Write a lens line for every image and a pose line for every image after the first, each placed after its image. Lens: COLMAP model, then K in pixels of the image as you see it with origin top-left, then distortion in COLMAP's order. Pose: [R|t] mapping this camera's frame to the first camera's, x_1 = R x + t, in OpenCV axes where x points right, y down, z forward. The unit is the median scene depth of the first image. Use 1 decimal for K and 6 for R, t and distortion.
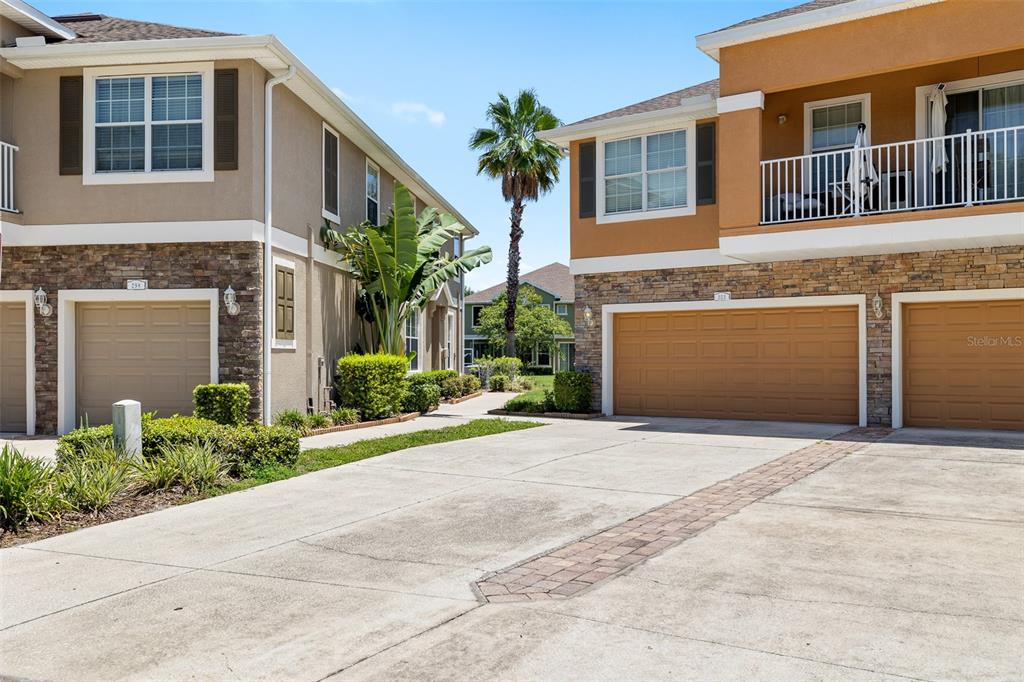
lens RADIAL K [[846.9, 0, 512.4], [0, 846.9, 342.4], [0, 0, 1]] dist [0.003668, 0.003351]
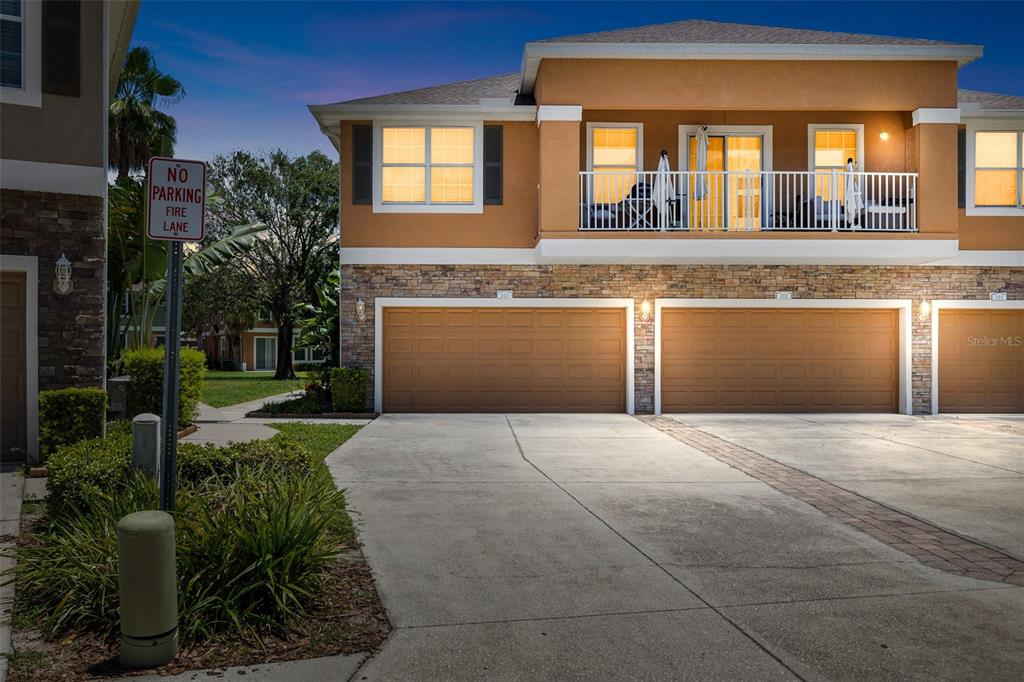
lens RADIAL K [[846.9, 0, 511.9], [0, 846.9, 341.4], [0, 0, 1]] dist [0.003668, 0.003351]
pose [[0.824498, 0.010722, 0.565763, -0.369417], [-0.013418, 0.999910, 0.000605, 0.002378], [-0.565705, -0.008090, 0.824568, 0.154713]]
